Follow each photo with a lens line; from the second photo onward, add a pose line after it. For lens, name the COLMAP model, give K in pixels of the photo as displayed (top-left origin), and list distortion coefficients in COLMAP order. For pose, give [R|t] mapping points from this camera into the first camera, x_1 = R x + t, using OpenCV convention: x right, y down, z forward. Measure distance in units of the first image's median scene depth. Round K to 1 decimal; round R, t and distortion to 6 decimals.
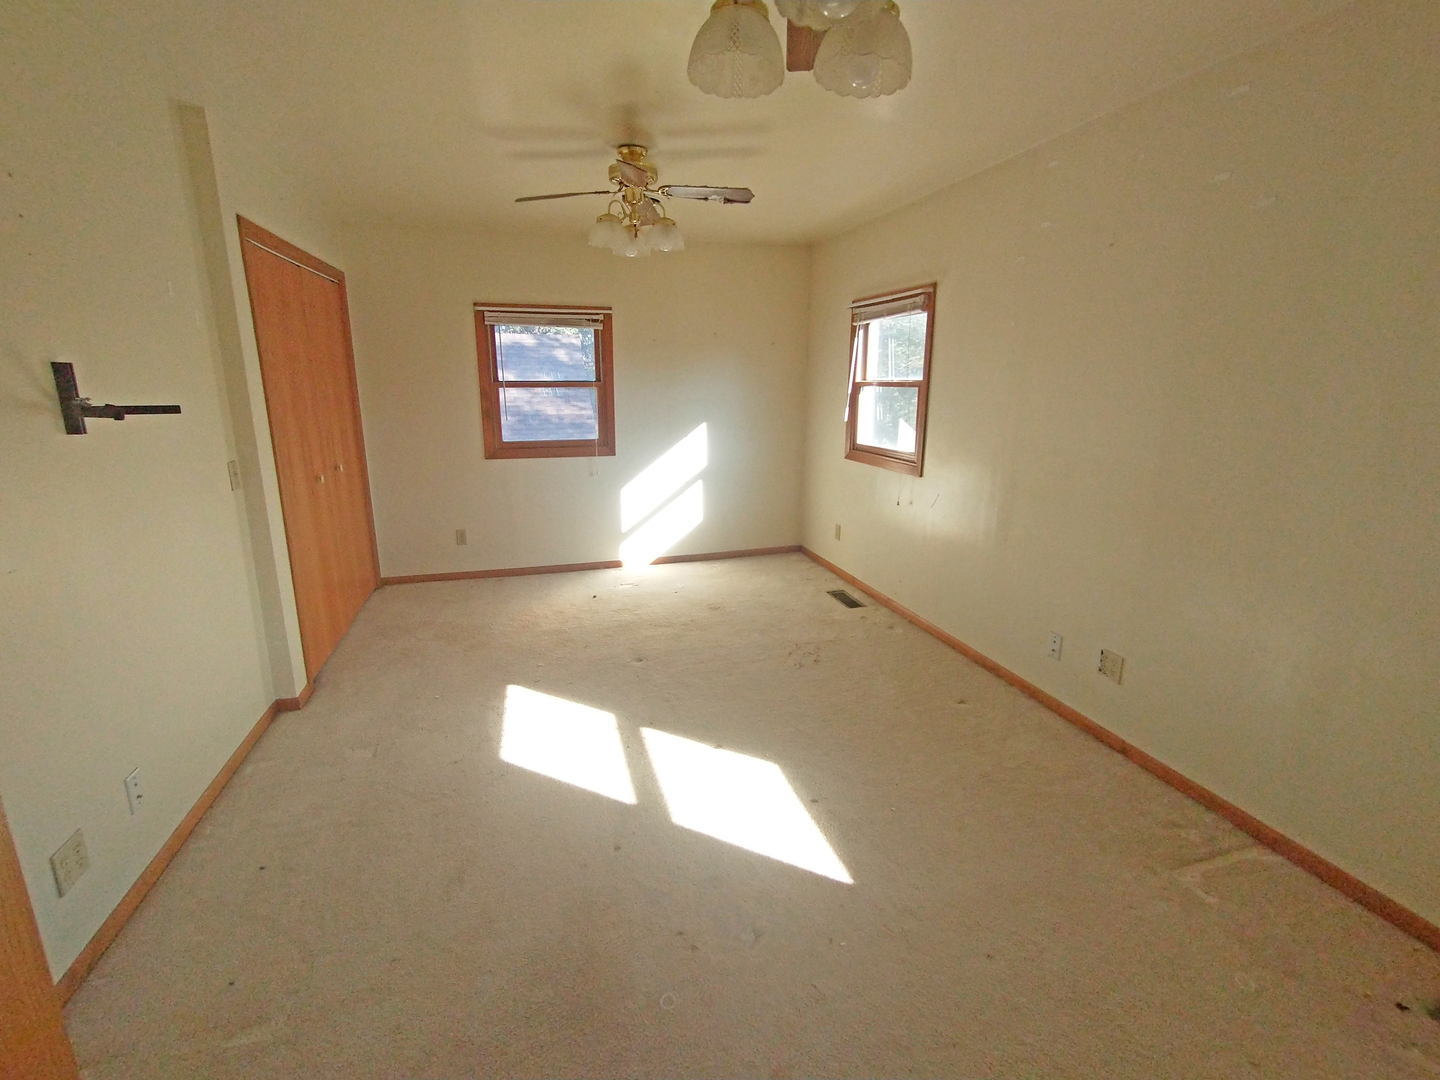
lens RADIAL K [[650.4, 0, 715.4], [0, 650.4, 526.1], [0, 0, 1]] dist [-0.001011, 0.000439]
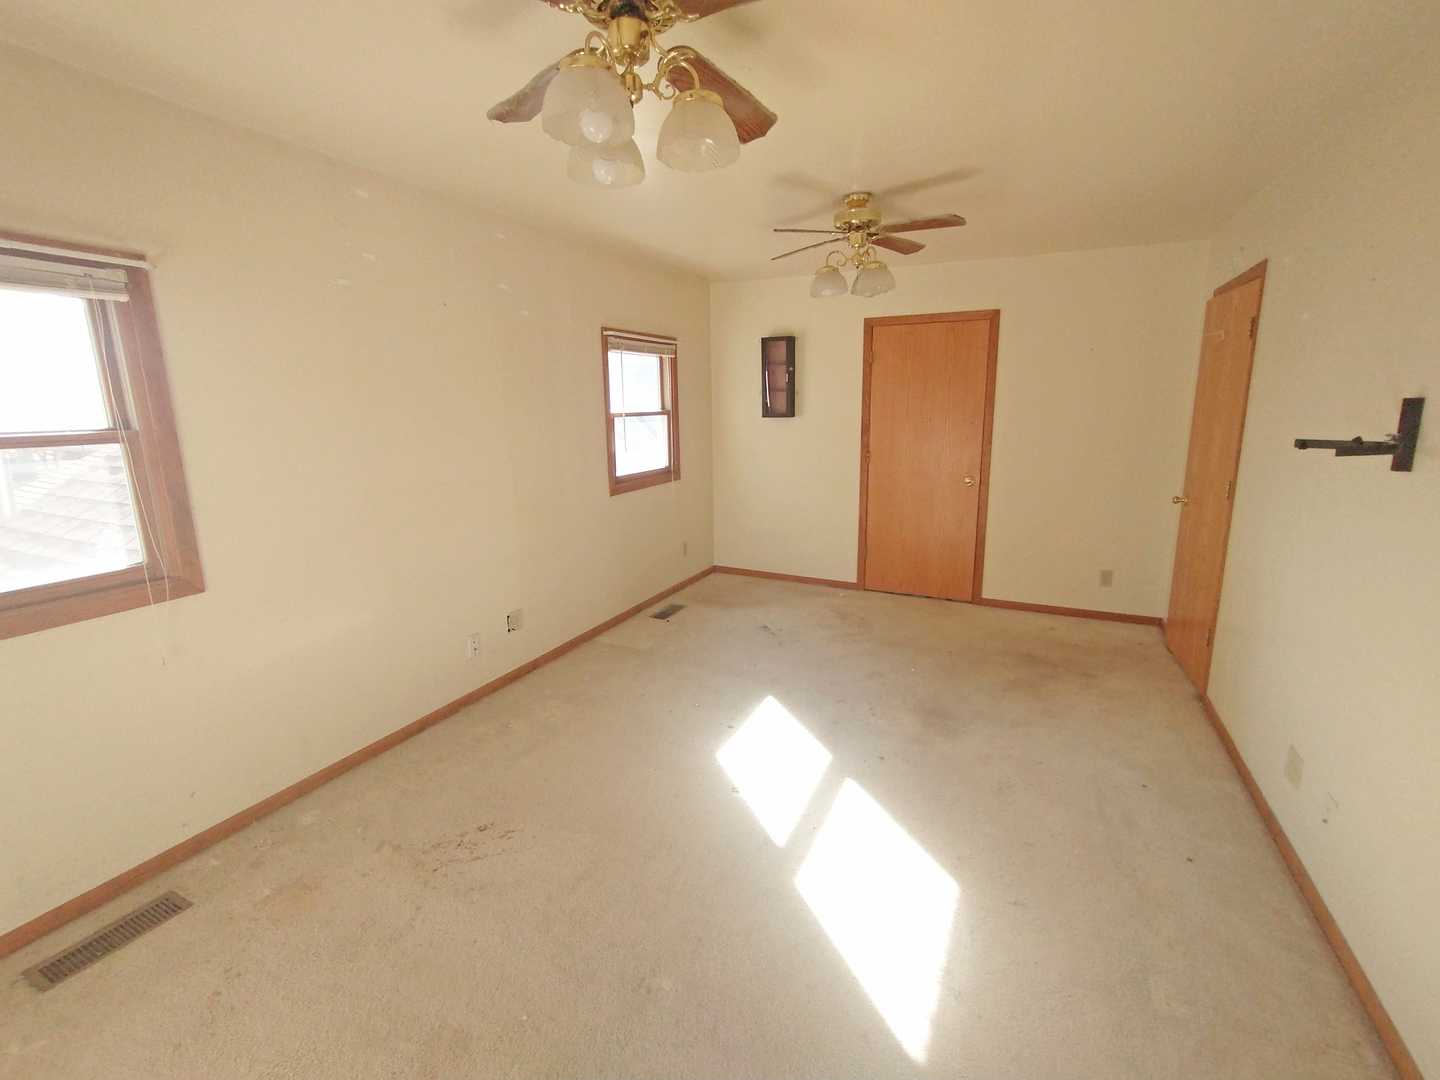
lens RADIAL K [[650.4, 0, 715.4], [0, 650.4, 526.1], [0, 0, 1]] dist [-0.001011, 0.000439]
pose [[-0.747079, -0.119697, 0.653870, -0.528806], [0.156117, 0.924548, 0.347619, -0.348064], [-0.646143, 0.361779, -0.672023, 1.436011]]
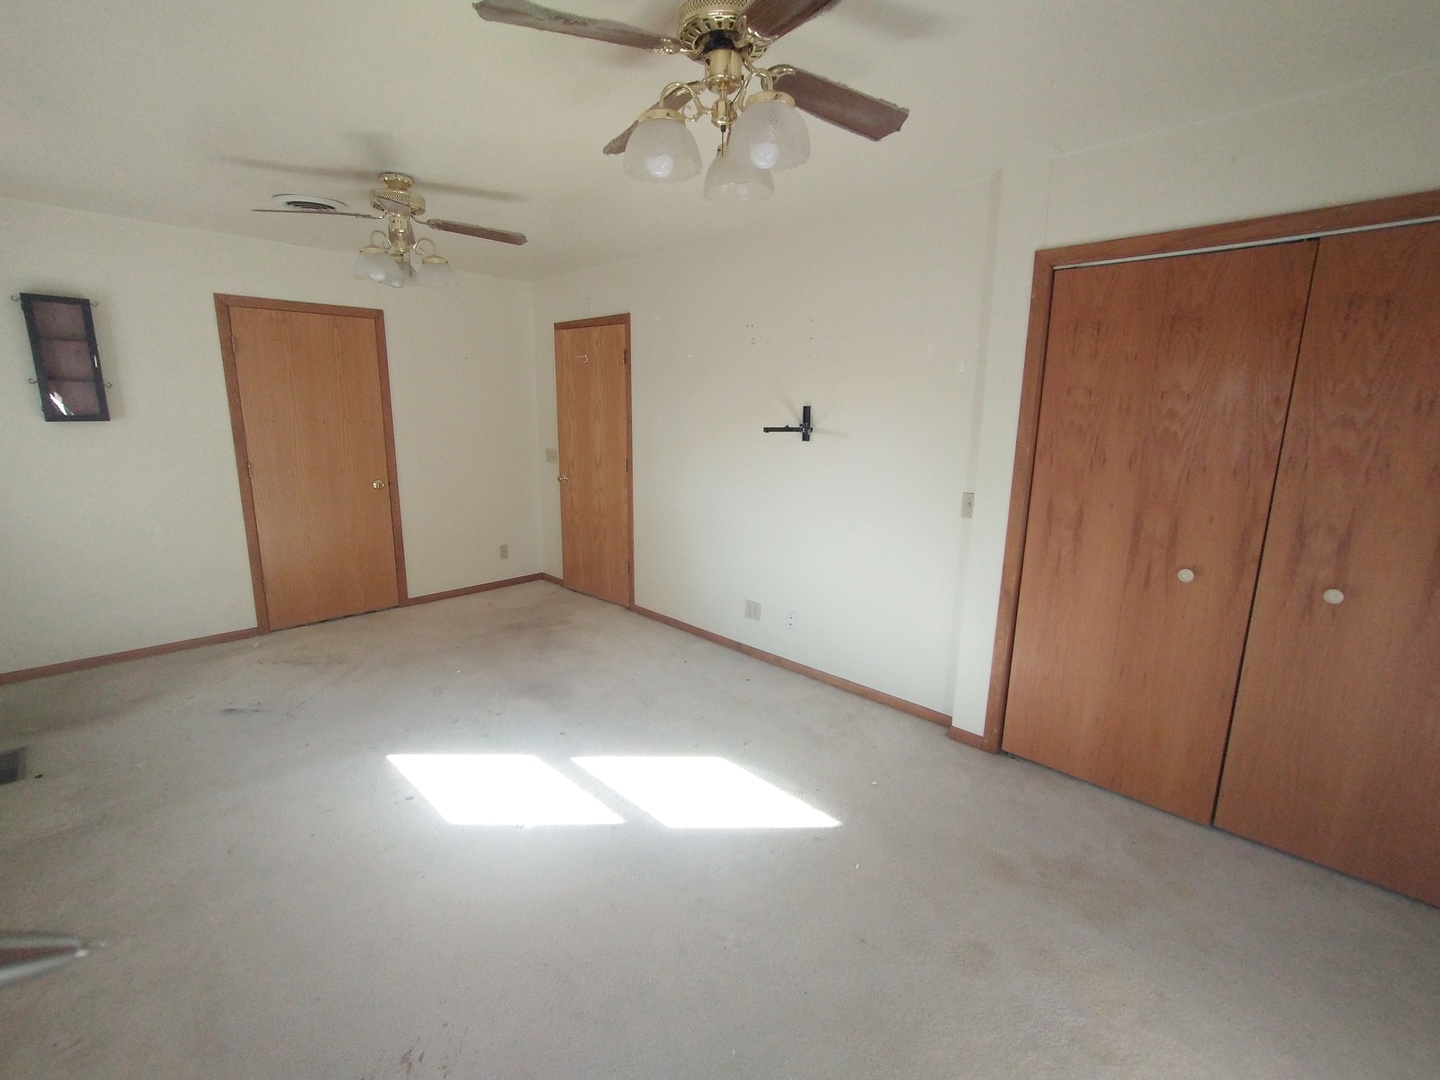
lens RADIAL K [[650.4, 0, 715.4], [0, 650.4, 526.1], [0, 0, 1]] dist [-0.001011, 0.000439]
pose [[-0.871267, 0.080671, -0.484134, 0.164210], [-0.120902, 0.920729, 0.371001, -0.378559], [0.475686, 0.381773, -0.792447, 1.572828]]
